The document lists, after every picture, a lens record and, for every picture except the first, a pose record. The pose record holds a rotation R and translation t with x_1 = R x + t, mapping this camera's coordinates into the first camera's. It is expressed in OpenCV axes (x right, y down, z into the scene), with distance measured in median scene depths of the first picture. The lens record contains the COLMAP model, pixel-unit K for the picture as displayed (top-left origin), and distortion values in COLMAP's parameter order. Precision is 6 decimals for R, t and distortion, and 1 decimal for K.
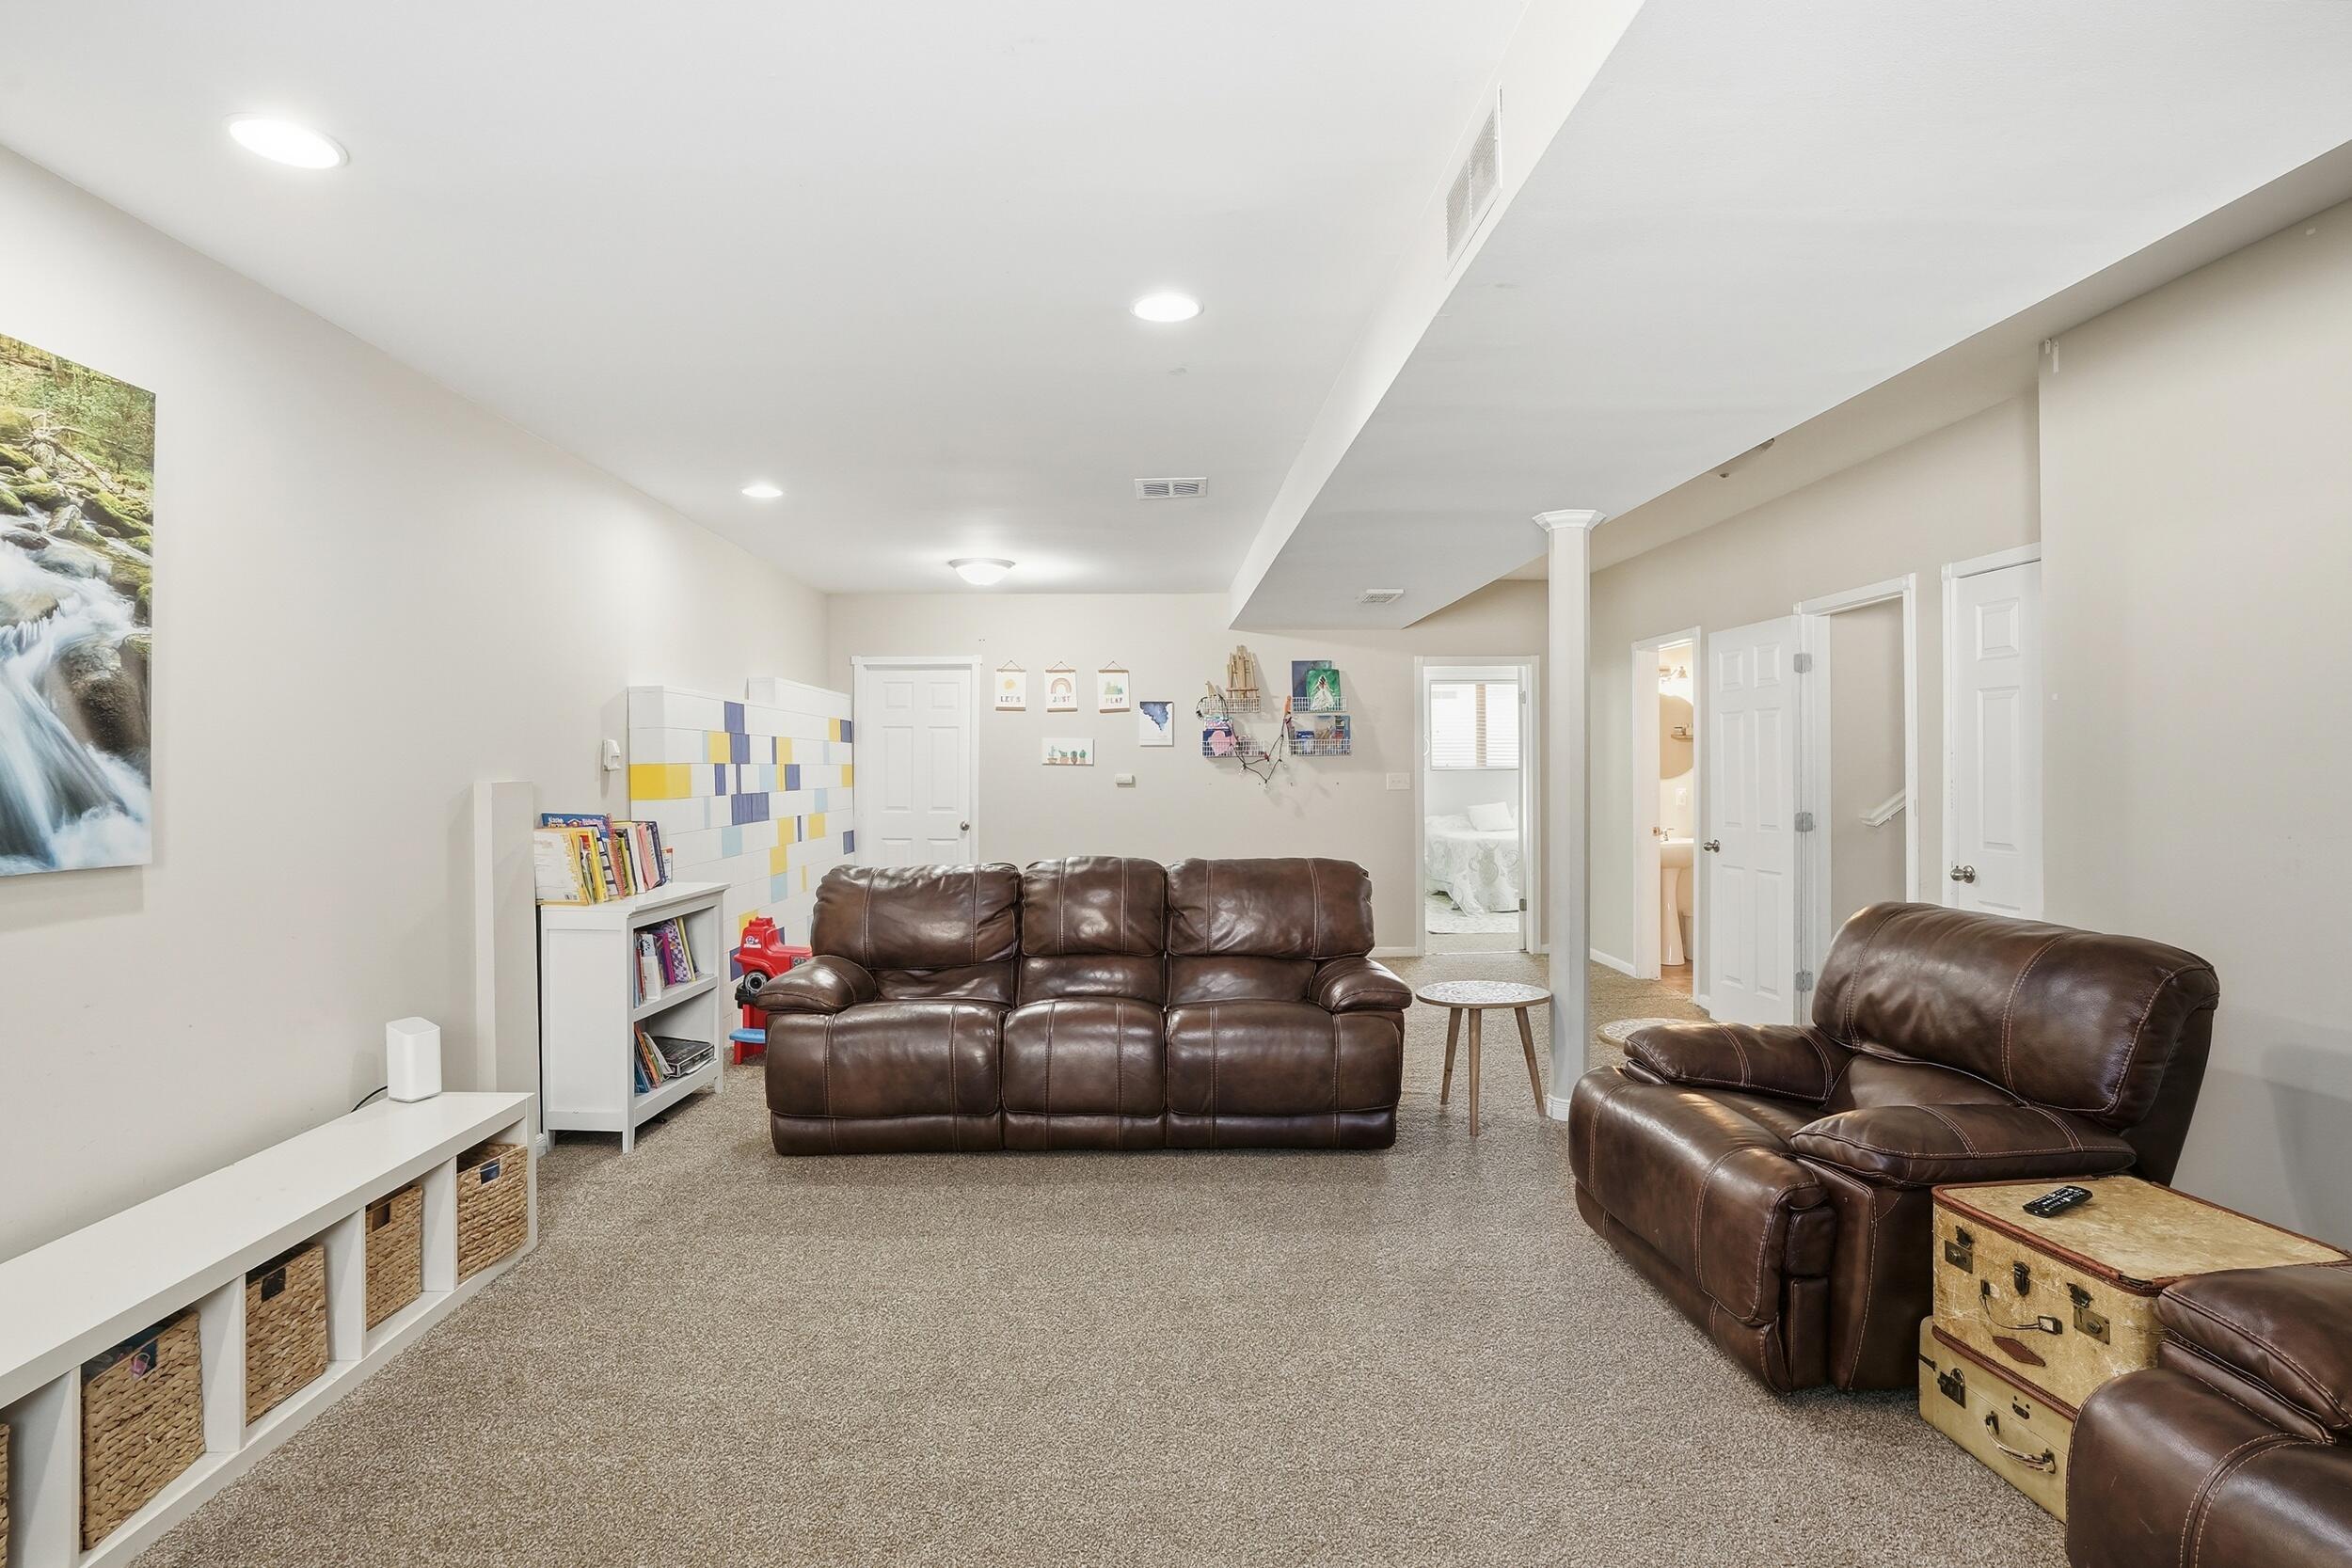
lens RADIAL K [[1188.0, 0, 1173.7], [0, 1188.0, 775.9], [0, 0, 1]] dist [-0.052720, 0.001638]
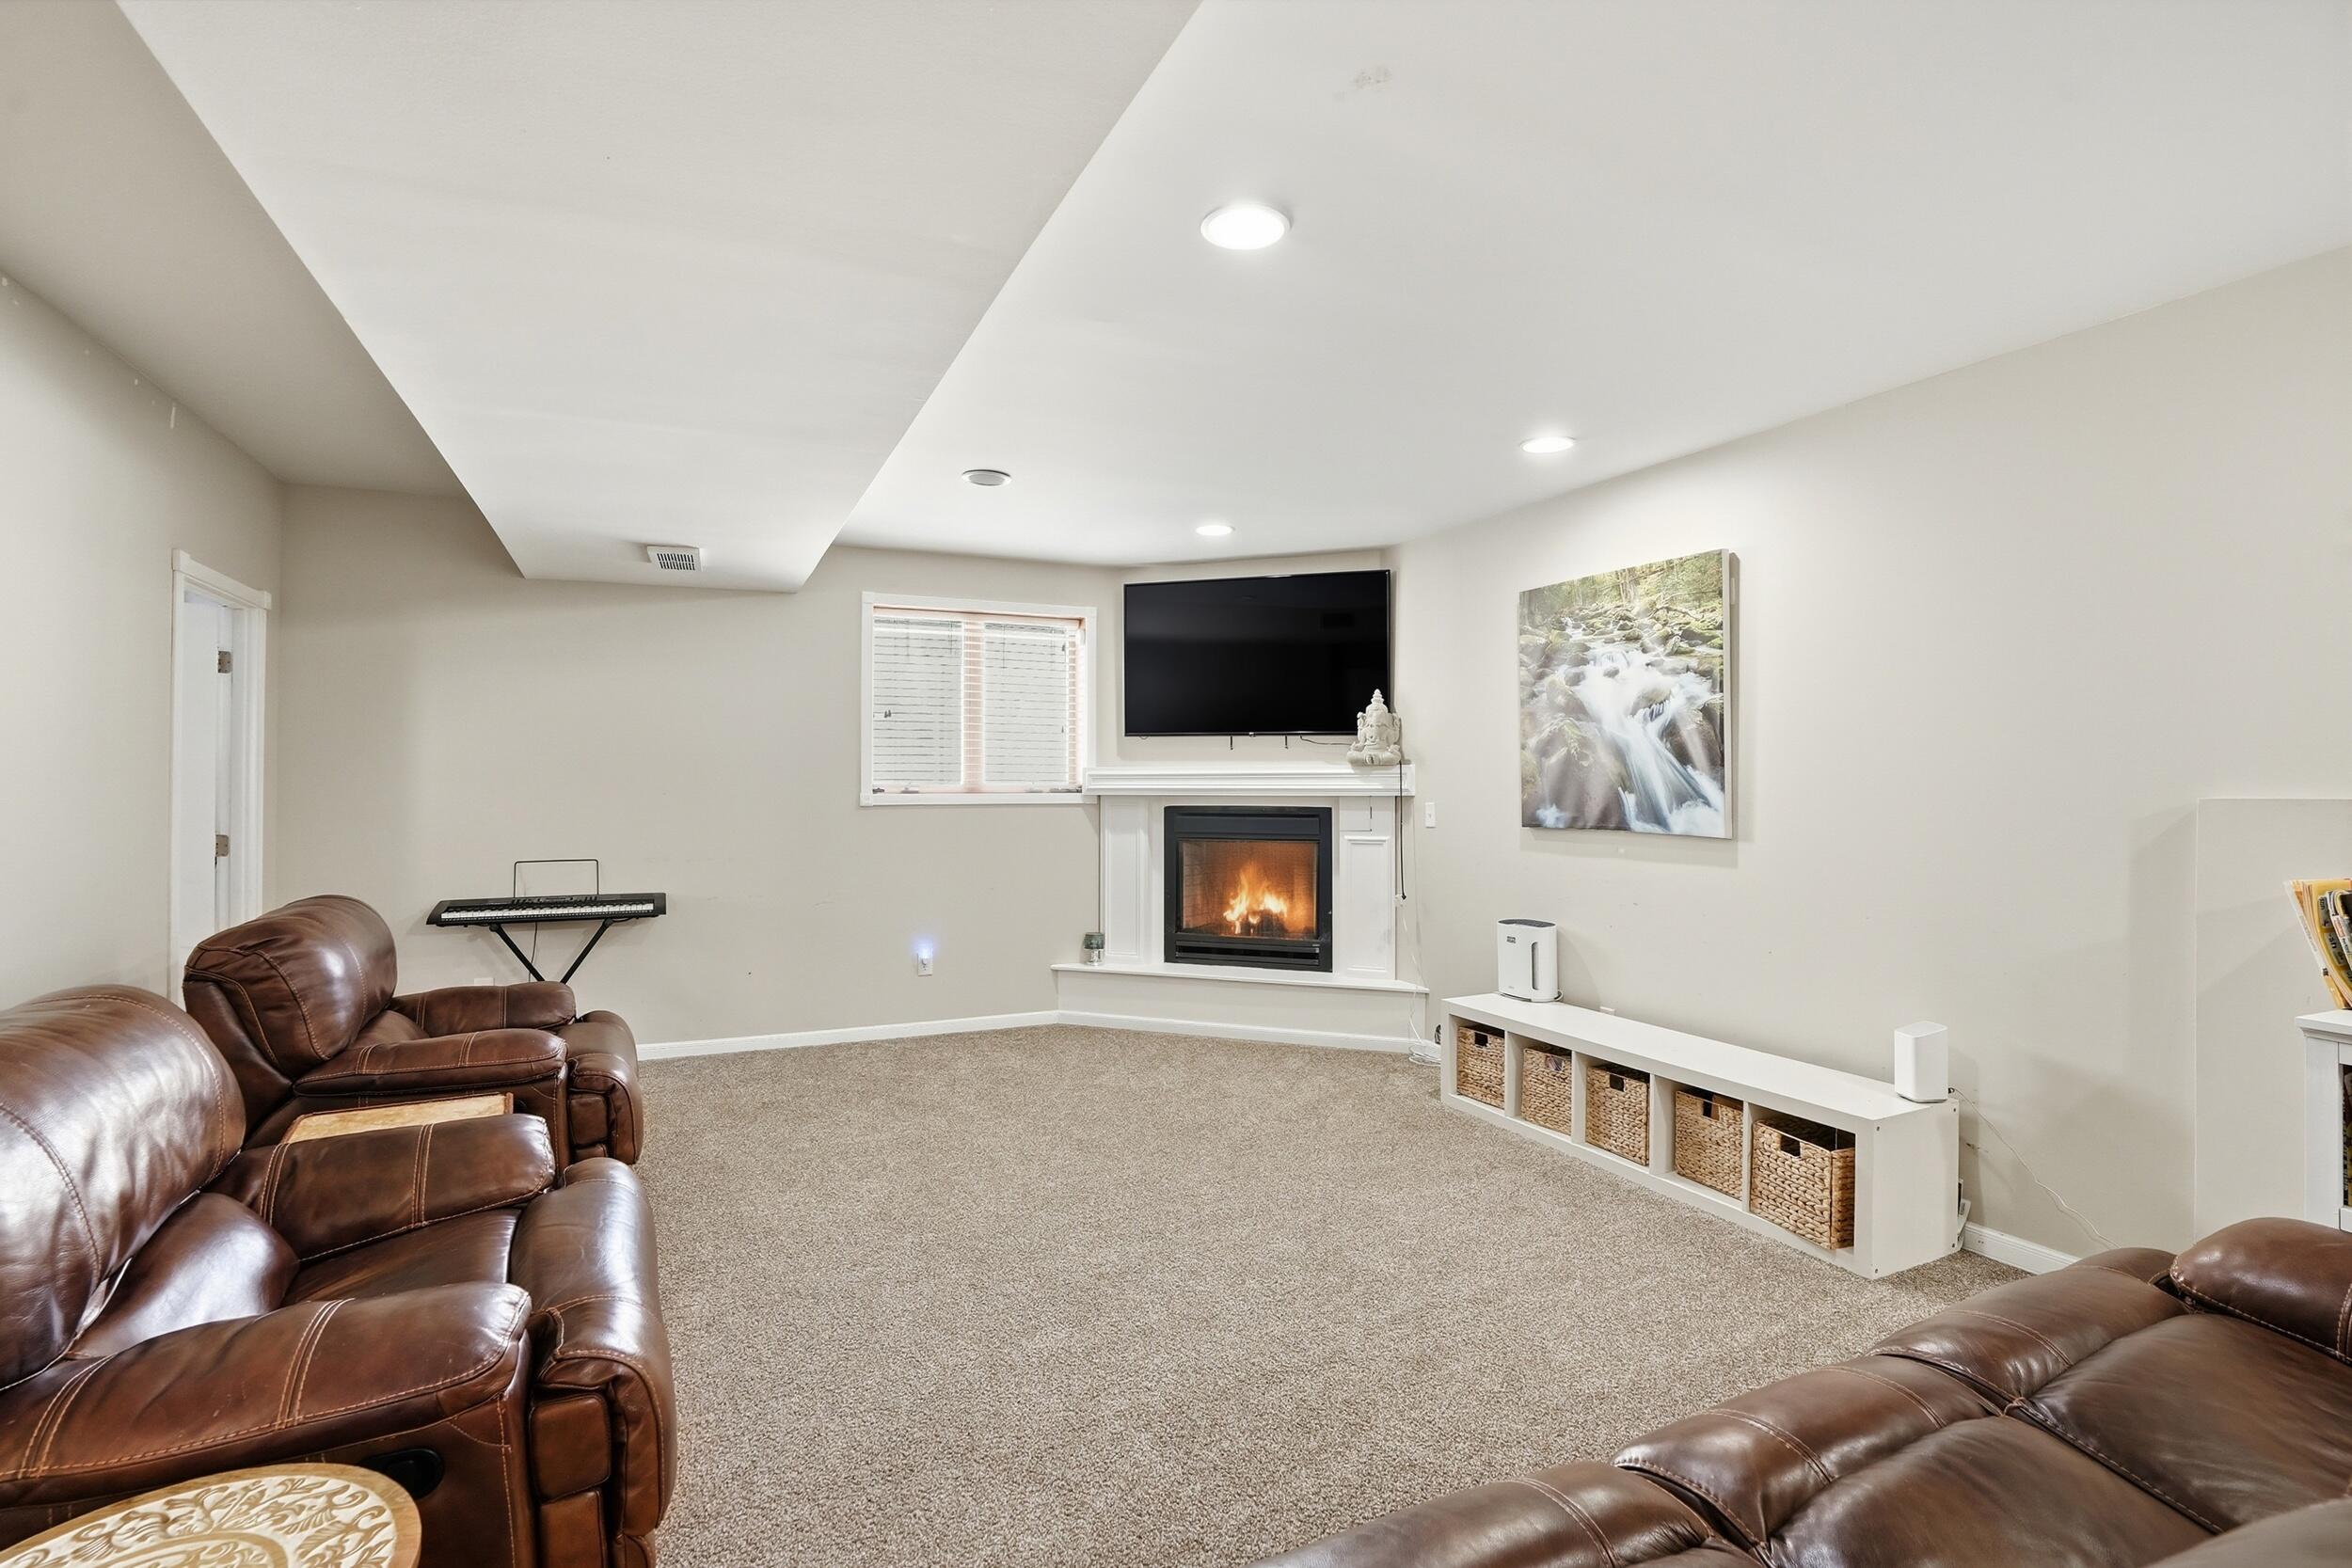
lens RADIAL K [[1077.8, 0, 1171.9], [0, 1077.8, 774.3], [0, 0, 1]] dist [-0.049164, 0.014848]
pose [[-0.914373, -0.001493, -0.404869, 0.461234], [-0.002272, 0.999996, 0.001444, -0.014754], [0.404866, 0.002241, -0.914373, 2.174064]]
